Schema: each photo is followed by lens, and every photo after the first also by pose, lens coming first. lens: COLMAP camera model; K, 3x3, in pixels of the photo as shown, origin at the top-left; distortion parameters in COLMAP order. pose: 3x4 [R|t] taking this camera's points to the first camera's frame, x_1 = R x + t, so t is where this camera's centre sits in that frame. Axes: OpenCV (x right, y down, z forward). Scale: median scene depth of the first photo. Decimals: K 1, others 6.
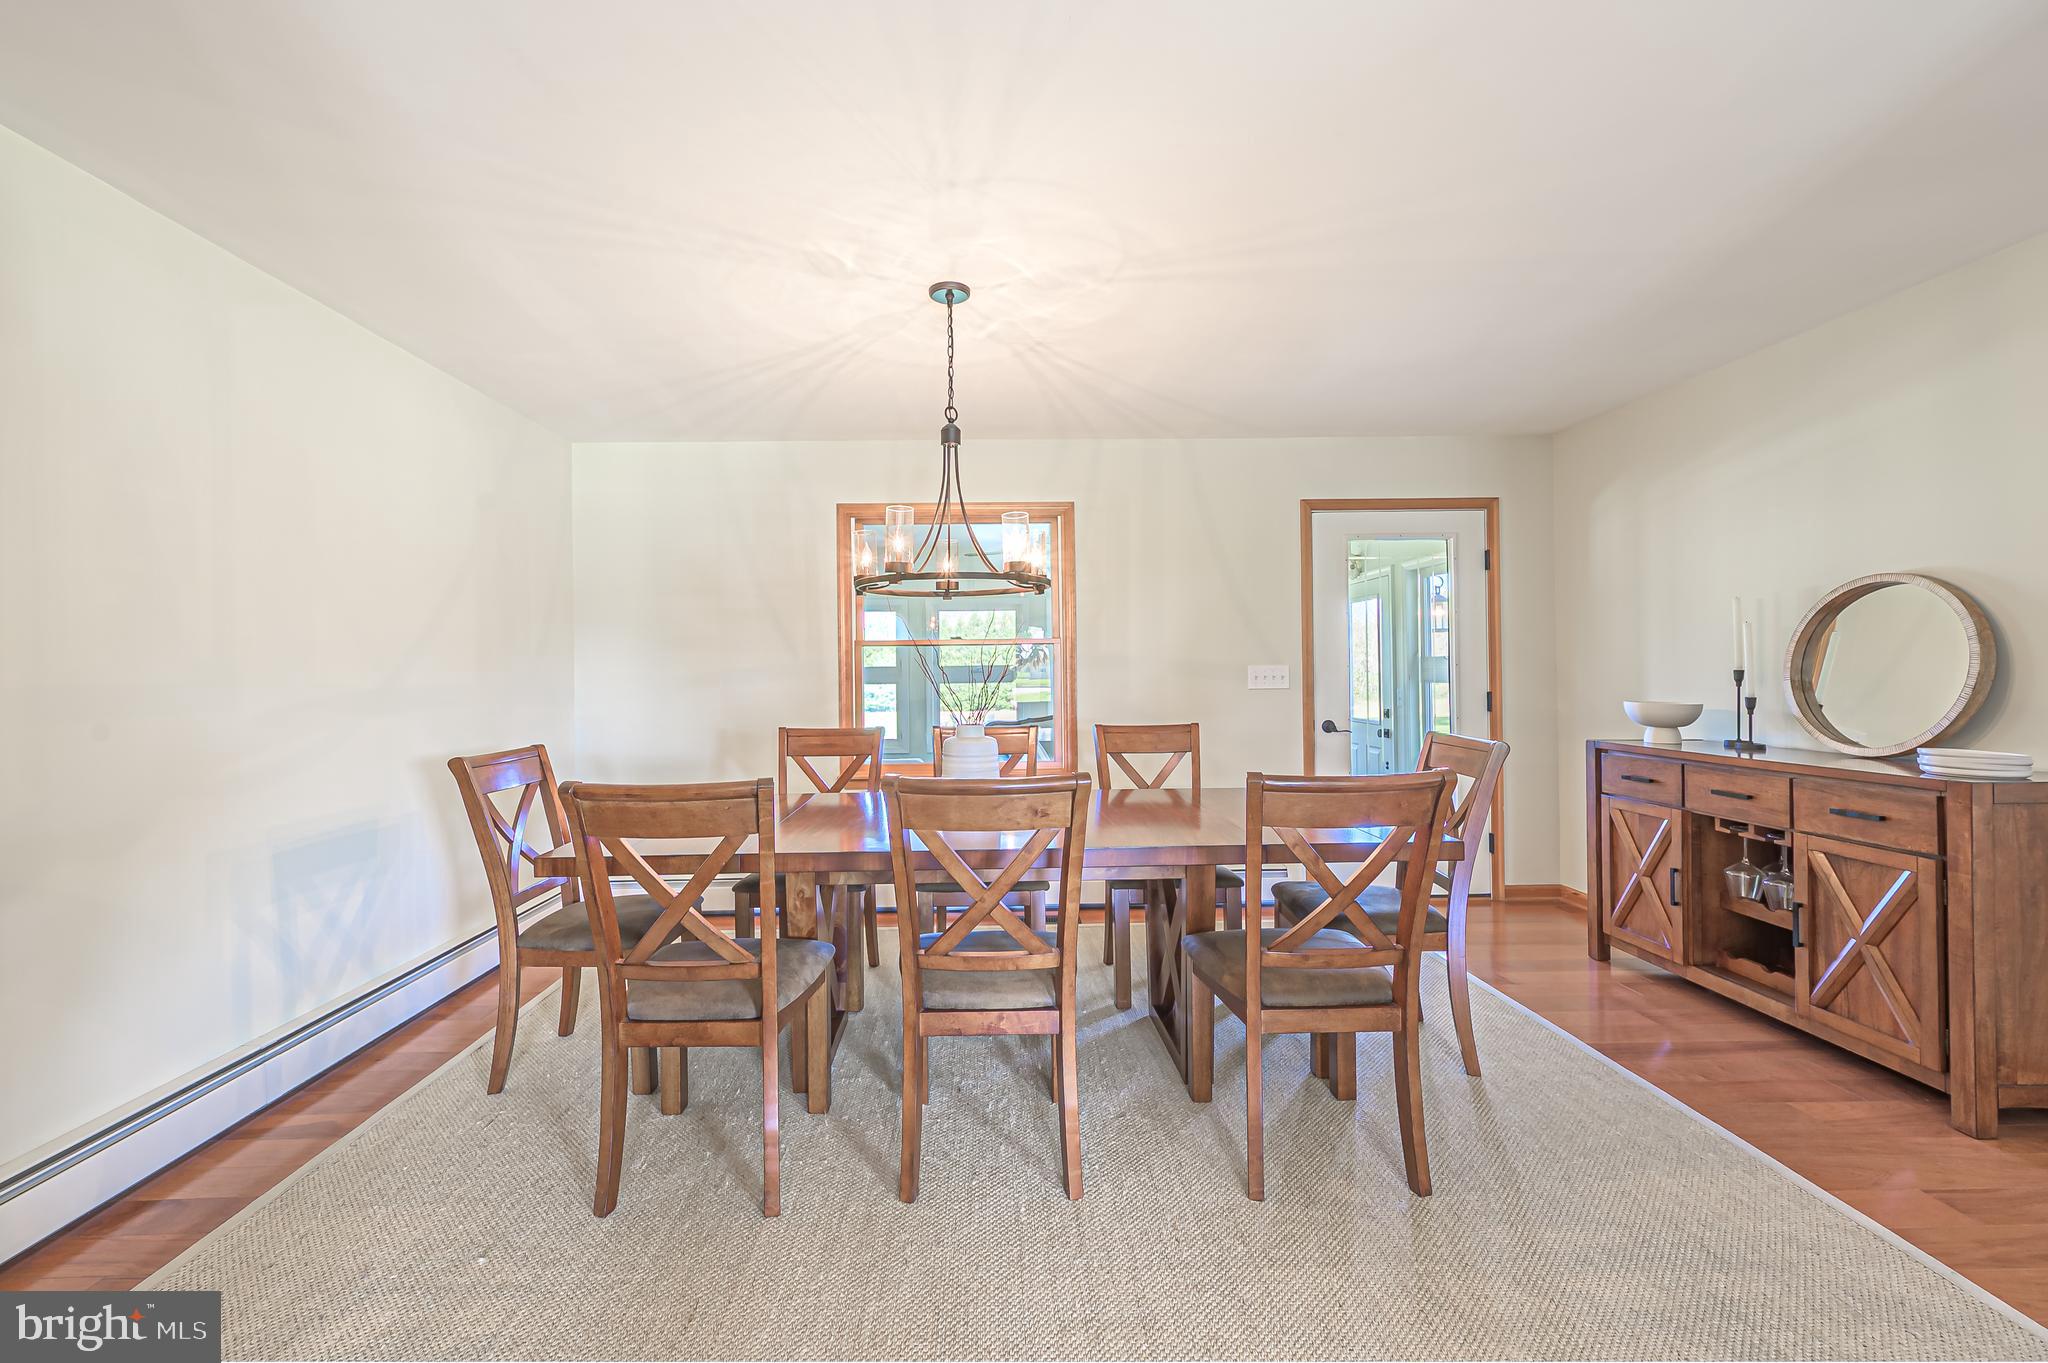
lens RADIAL K [[829.5, 0, 970.4], [0, 829.5, 688.3], [0, 0, 1]] dist [-0.001646, -0.000212]
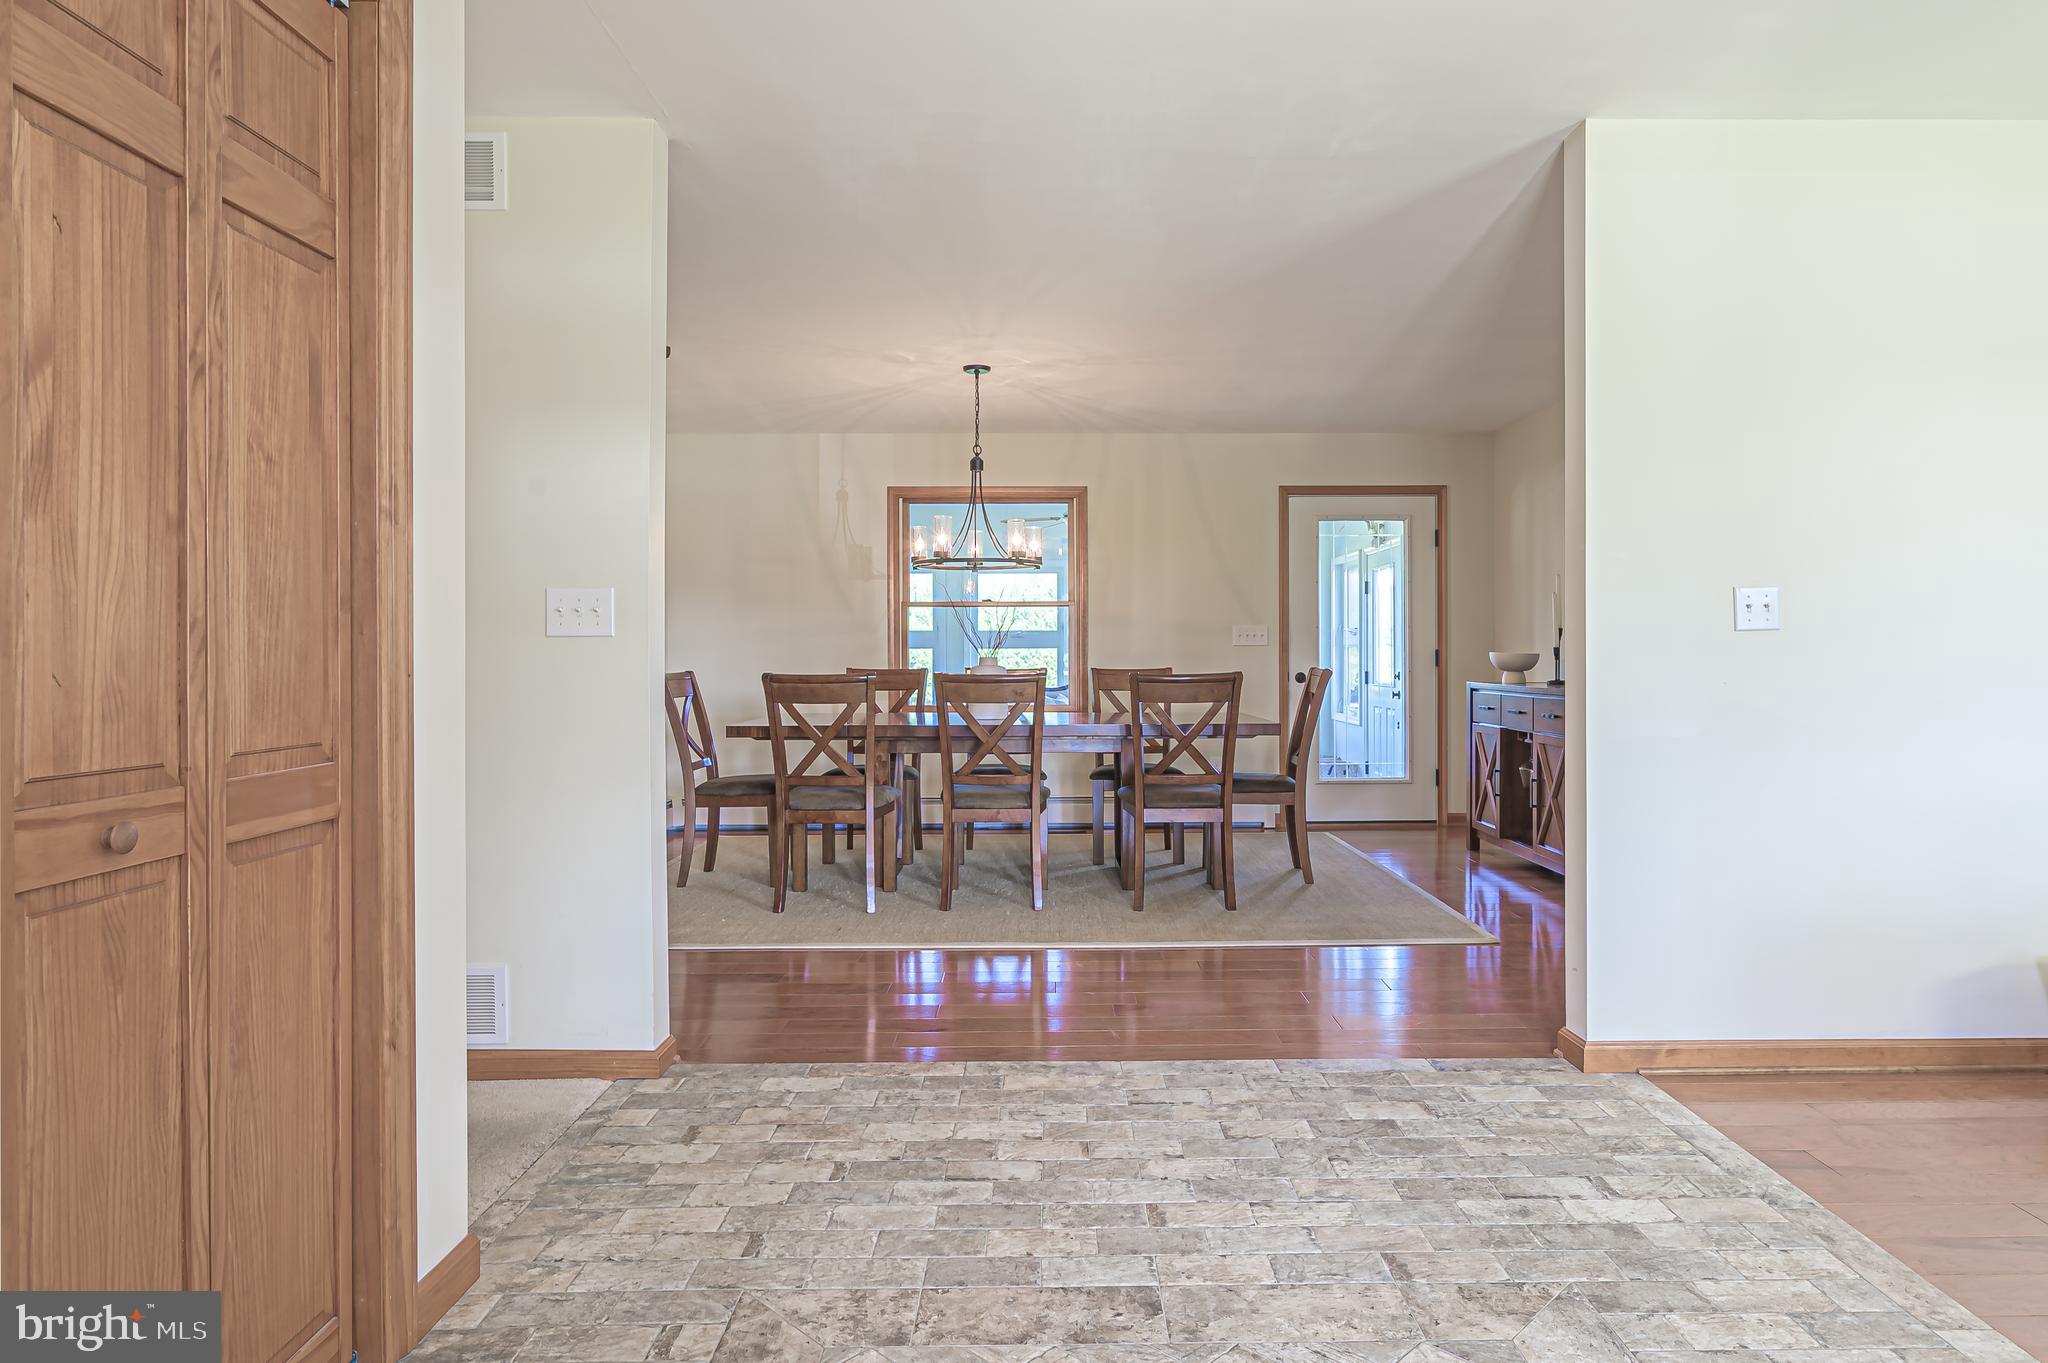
lens RADIAL K [[1129.2, 0, 1024.0], [0, 1129.2, 681.5], [0, 0, 1]] dist [-0.000206, -0.000068]
pose [[0.999954, 0.009135, -0.002995, 0.051567], [-0.009112, 0.999929, 0.007658, 0.052540], [0.003065, -0.007630, 0.999966, -0.758669]]
